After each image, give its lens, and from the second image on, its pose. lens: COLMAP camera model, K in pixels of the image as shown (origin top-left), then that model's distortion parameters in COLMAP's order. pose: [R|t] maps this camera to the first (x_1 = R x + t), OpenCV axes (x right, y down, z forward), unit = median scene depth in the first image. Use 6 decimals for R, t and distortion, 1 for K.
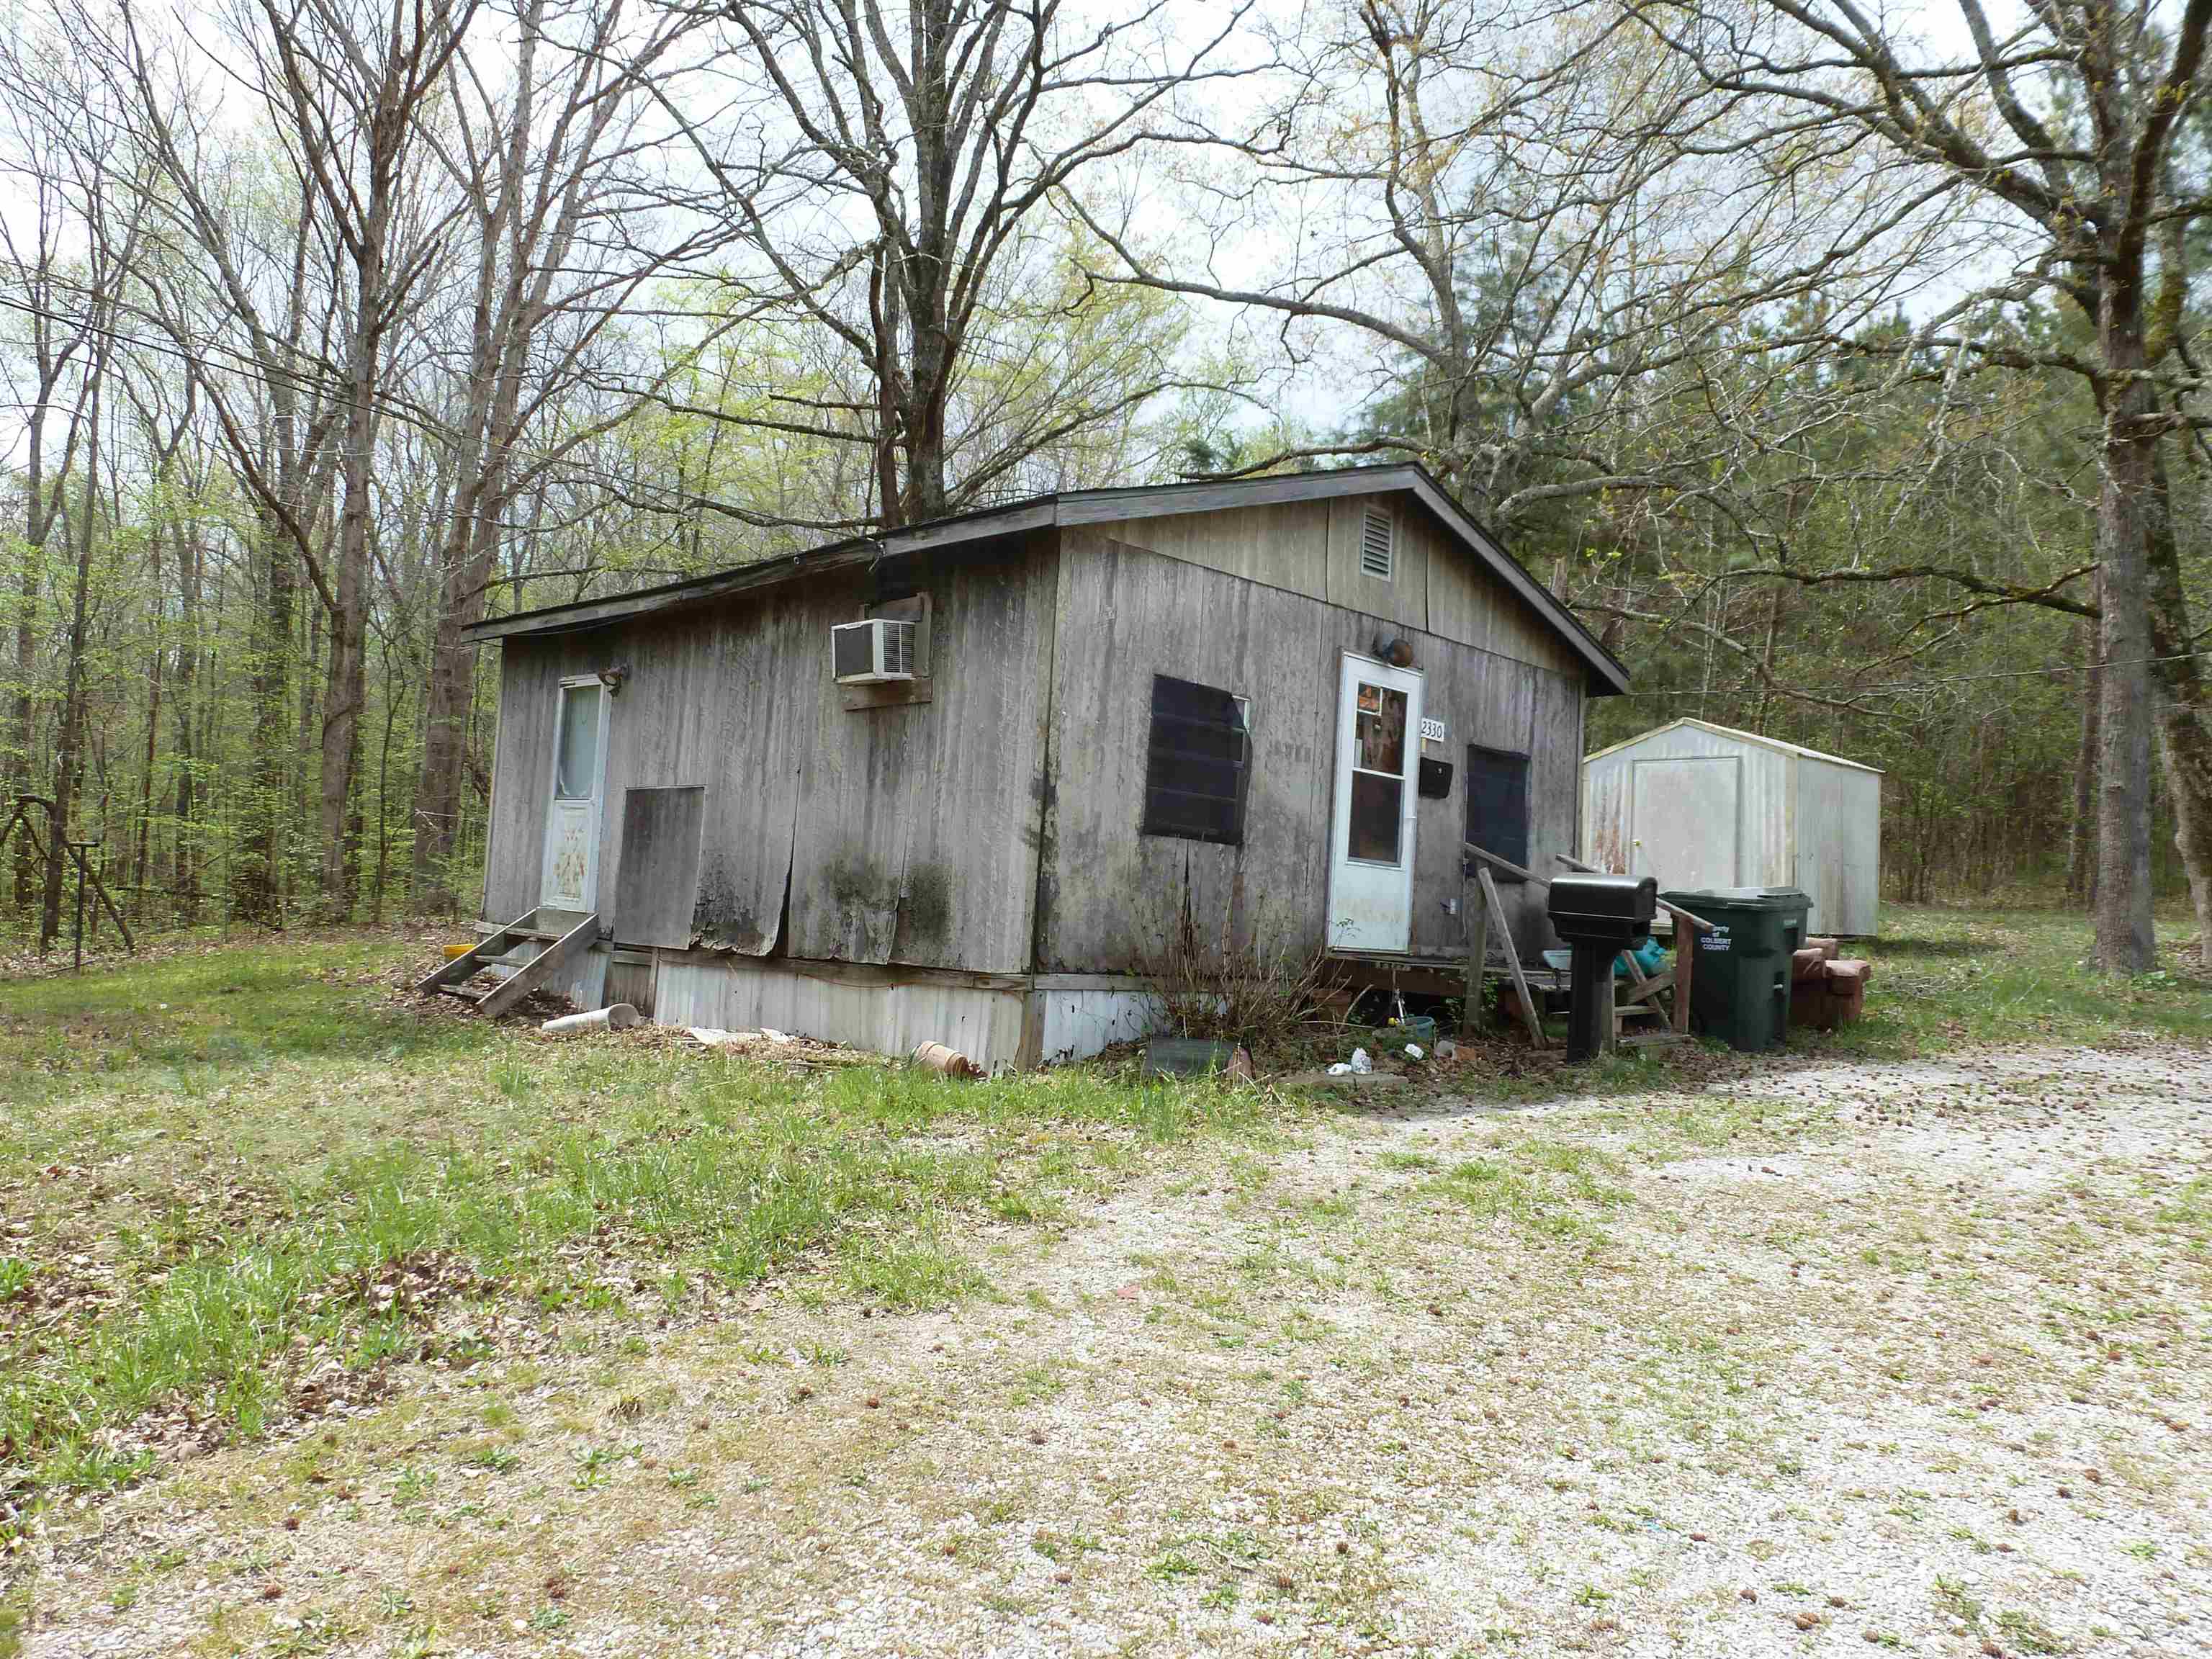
lens RADIAL K [[1592.0, 0, 1106.0], [0, 1592.0, 829.5], [0, 0, 1]] dist [-0.065760, 0.026827]
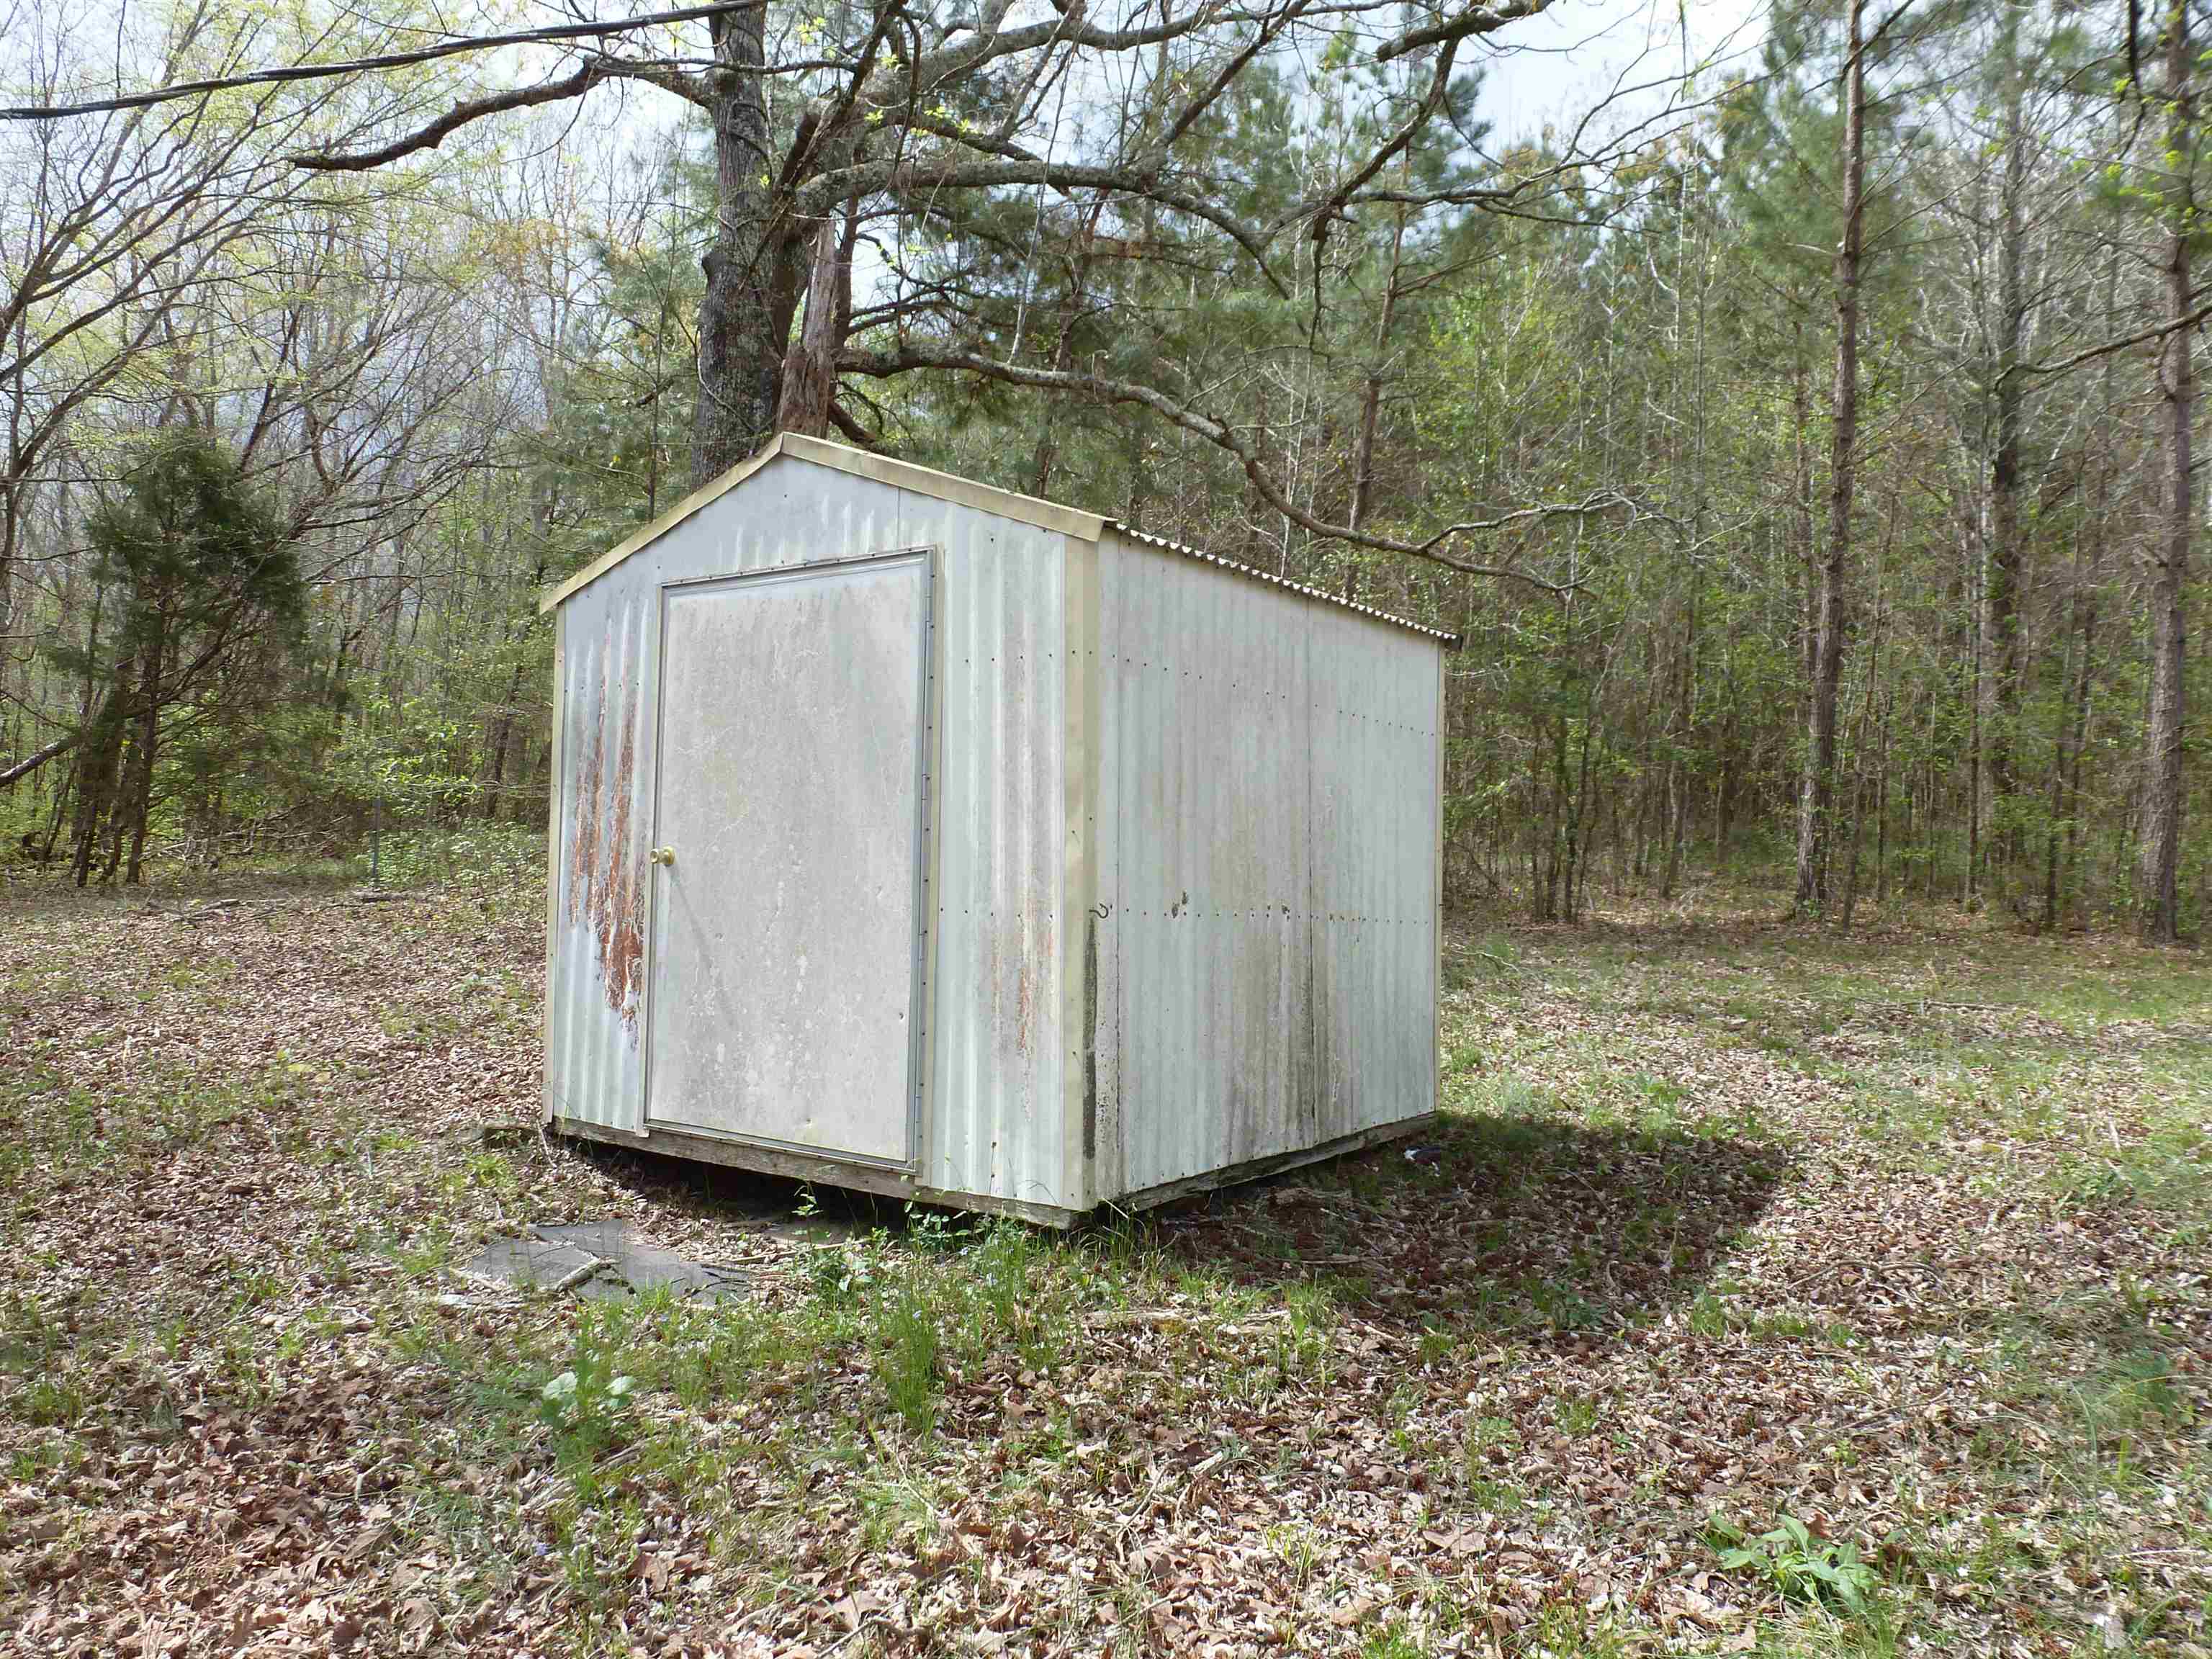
lens RADIAL K [[1592.0, 0, 1106.0], [0, 1592.0, 829.5], [0, 0, 1]] dist [-0.065760, 0.026827]
pose [[0.981966, -0.014095, 0.188534, 0.355641], [0.010325, 0.999727, 0.020961, -0.002262], [-0.188778, -0.018637, 0.981843, 0.672415]]
